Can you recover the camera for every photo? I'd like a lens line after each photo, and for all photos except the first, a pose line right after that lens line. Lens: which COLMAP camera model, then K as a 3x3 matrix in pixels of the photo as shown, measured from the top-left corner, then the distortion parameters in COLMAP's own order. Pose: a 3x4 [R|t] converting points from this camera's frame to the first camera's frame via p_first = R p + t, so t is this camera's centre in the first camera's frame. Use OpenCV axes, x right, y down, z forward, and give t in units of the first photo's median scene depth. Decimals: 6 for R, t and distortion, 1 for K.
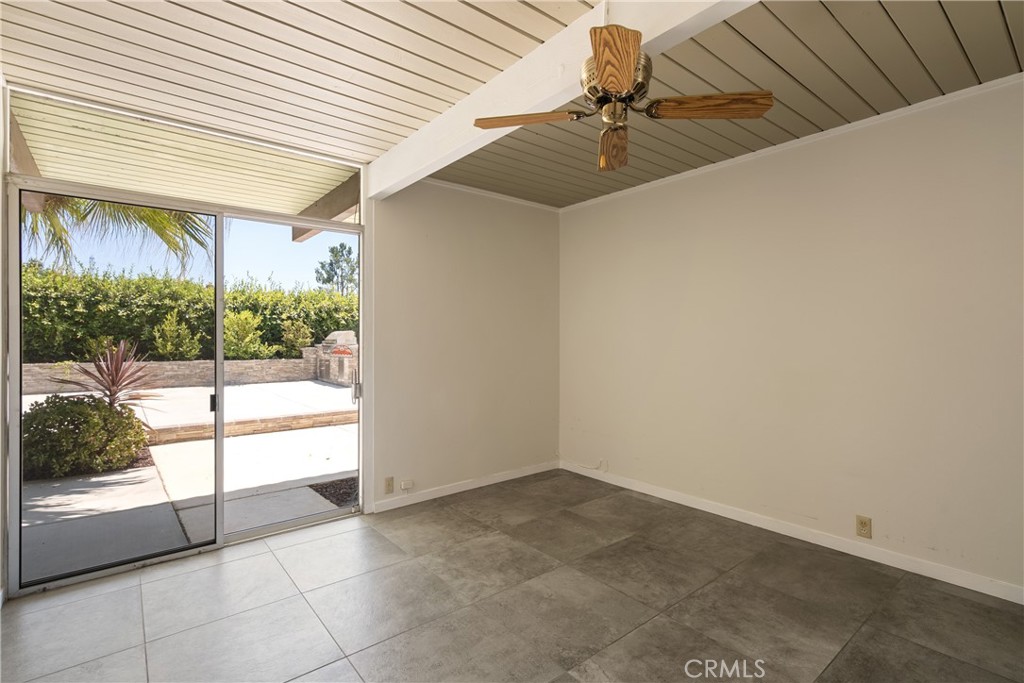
lens RADIAL K [[476.3, 0, 521.0], [0, 476.3, 341.8], [0, 0, 1]] dist [0.002941, 0.000666]
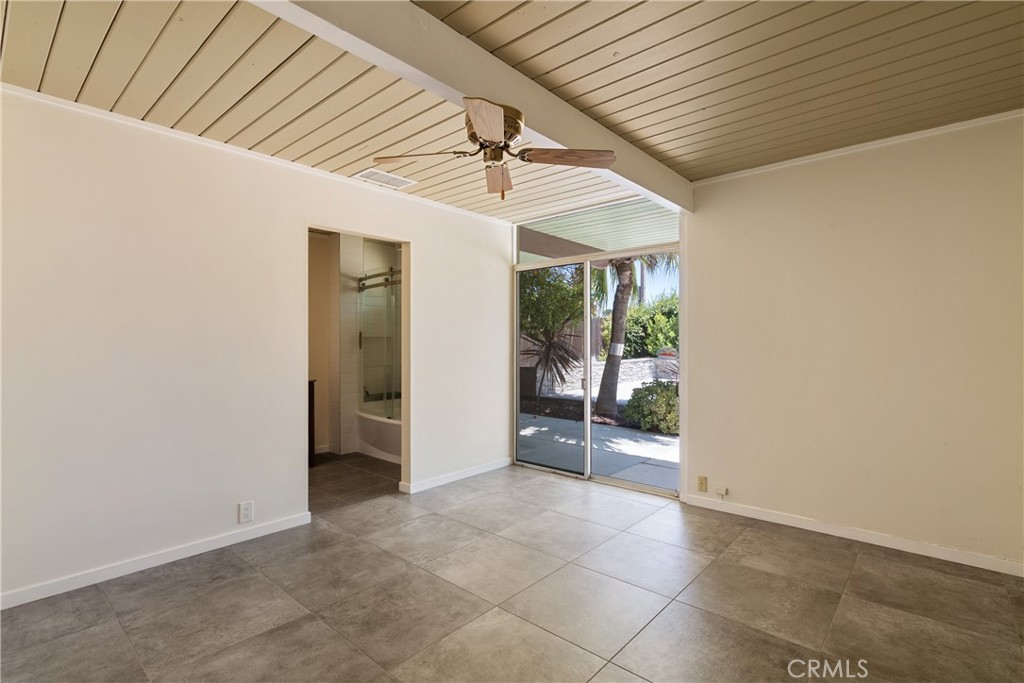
lens RADIAL K [[476.3, 0, 507.6], [0, 476.3, 338.2], [0, 0, 1]] dist [0.002941, 0.000666]
pose [[0.164883, -0.006680, -0.986291, 0.691195], [-0.007032, 0.999944, -0.007948, -0.003762], [0.986288, 0.008247, 0.164826, 0.417038]]
